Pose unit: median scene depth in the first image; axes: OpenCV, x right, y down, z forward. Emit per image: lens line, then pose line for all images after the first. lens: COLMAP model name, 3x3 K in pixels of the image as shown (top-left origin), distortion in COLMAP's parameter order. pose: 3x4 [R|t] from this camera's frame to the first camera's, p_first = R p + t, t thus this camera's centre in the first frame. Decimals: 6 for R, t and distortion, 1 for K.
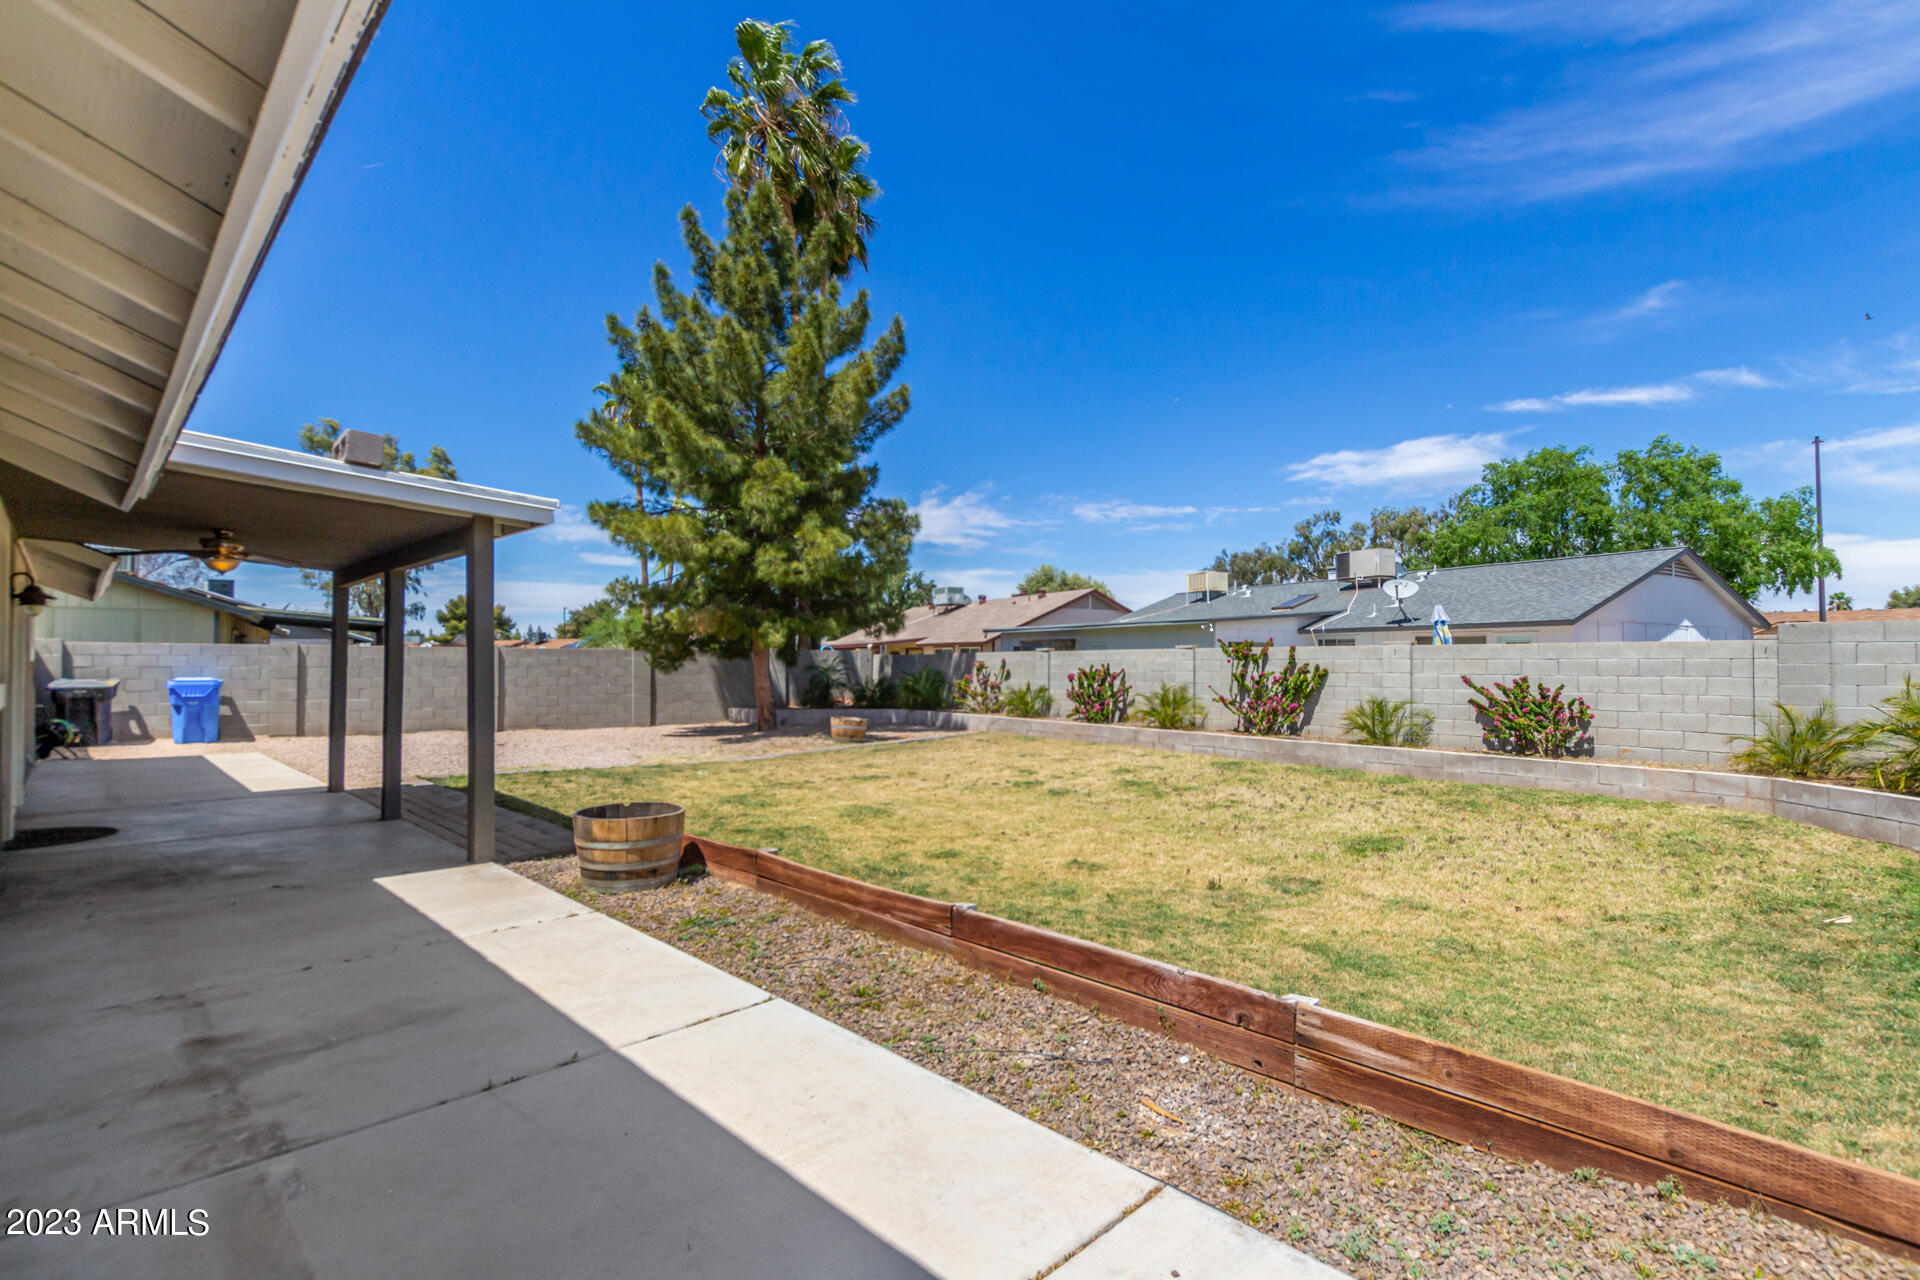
lens RADIAL K [[876.0, 0, 954.0], [0, 876.0, 636.4], [0, 0, 1]] dist [0.000440, 0.000236]
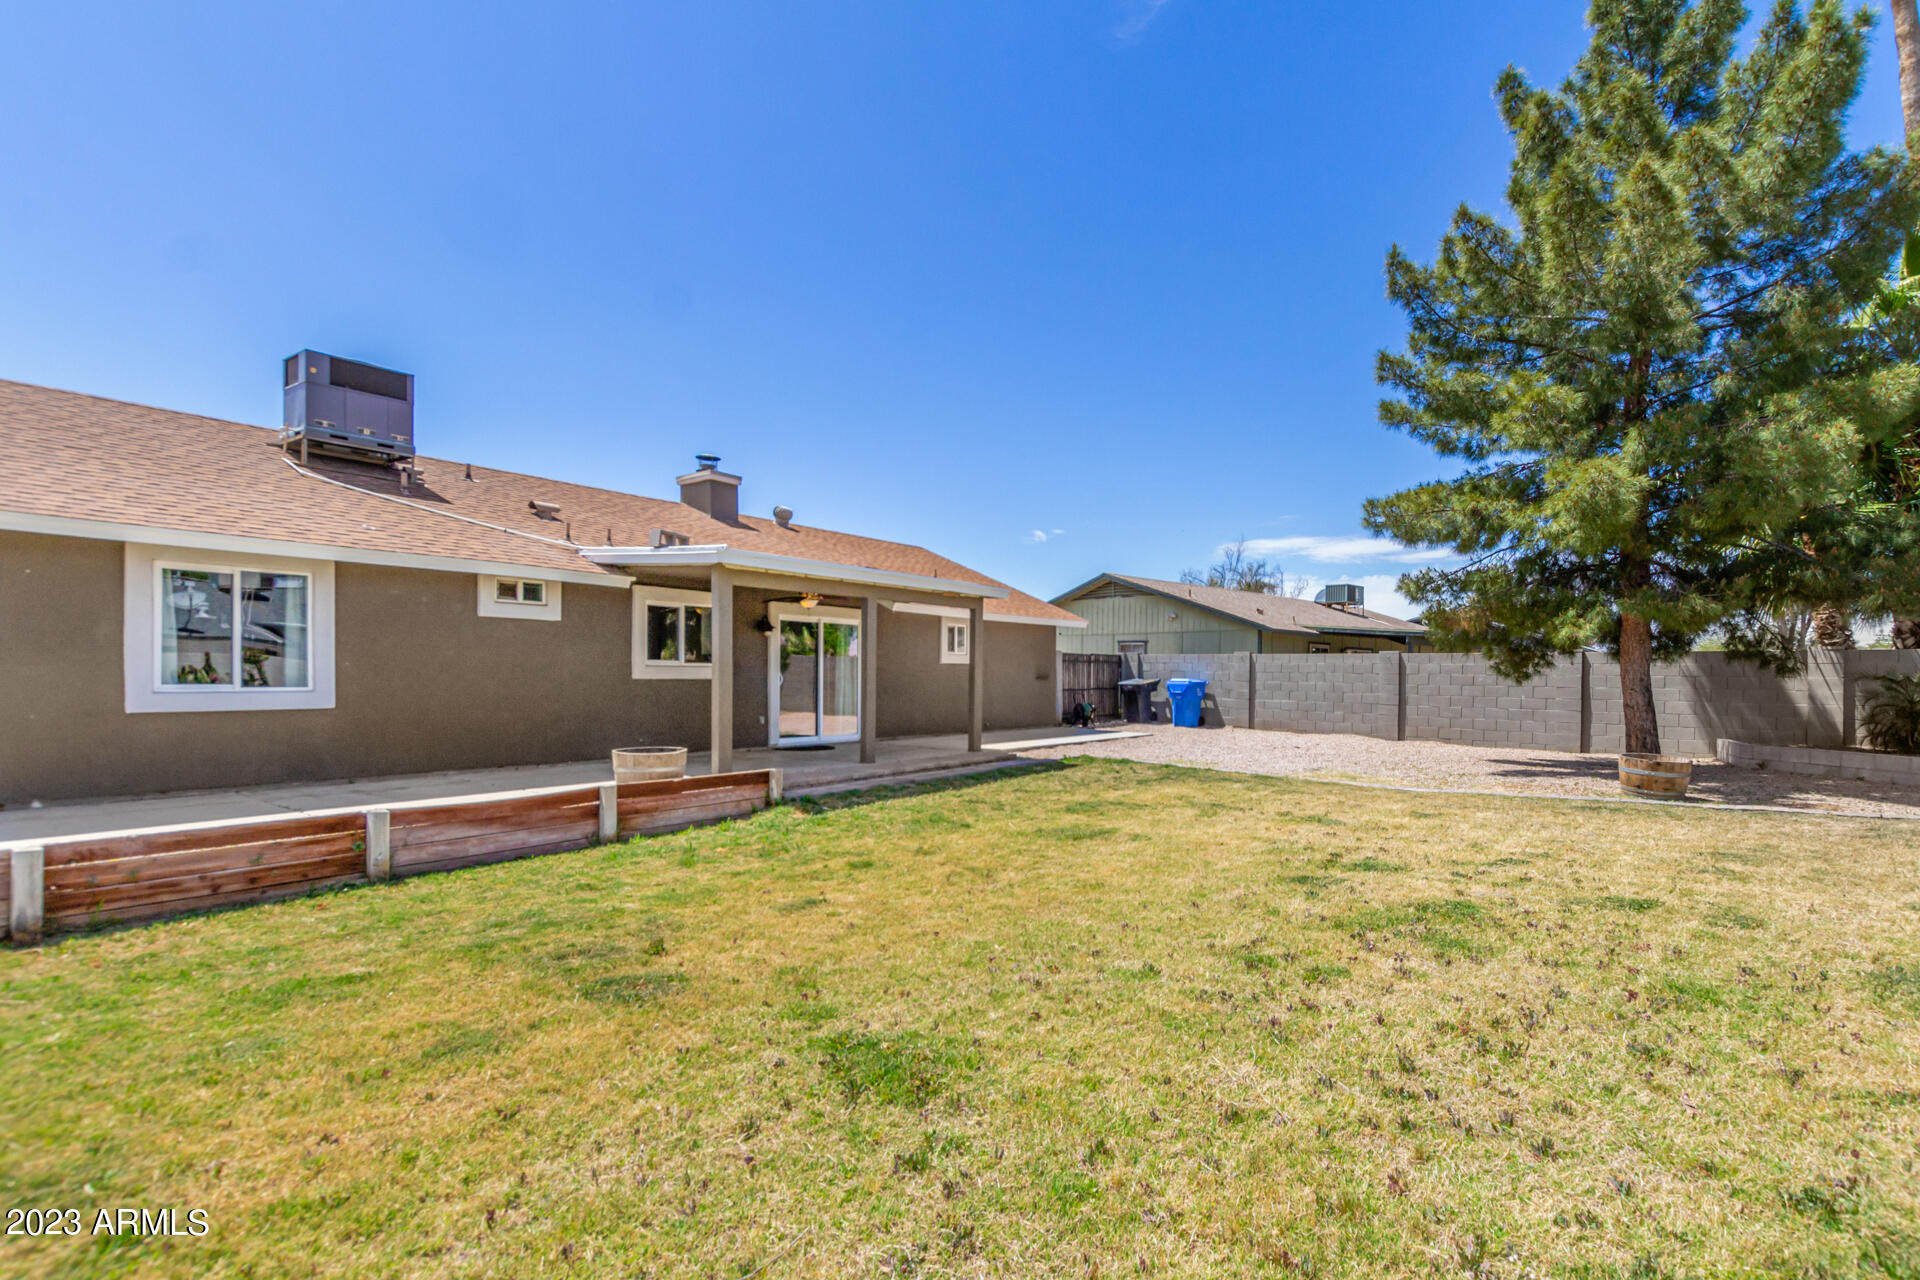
lens RADIAL K [[876.0, 0, 961.6], [0, 876.0, 641.0], [0, 0, 1]] dist [0.000440, 0.000236]
pose [[0.110755, -0.037374, -0.993145, 0.431522], [0.016114, 0.999229, -0.035806, 0.029162], [0.993717, -0.012038, 0.111272, 0.465012]]
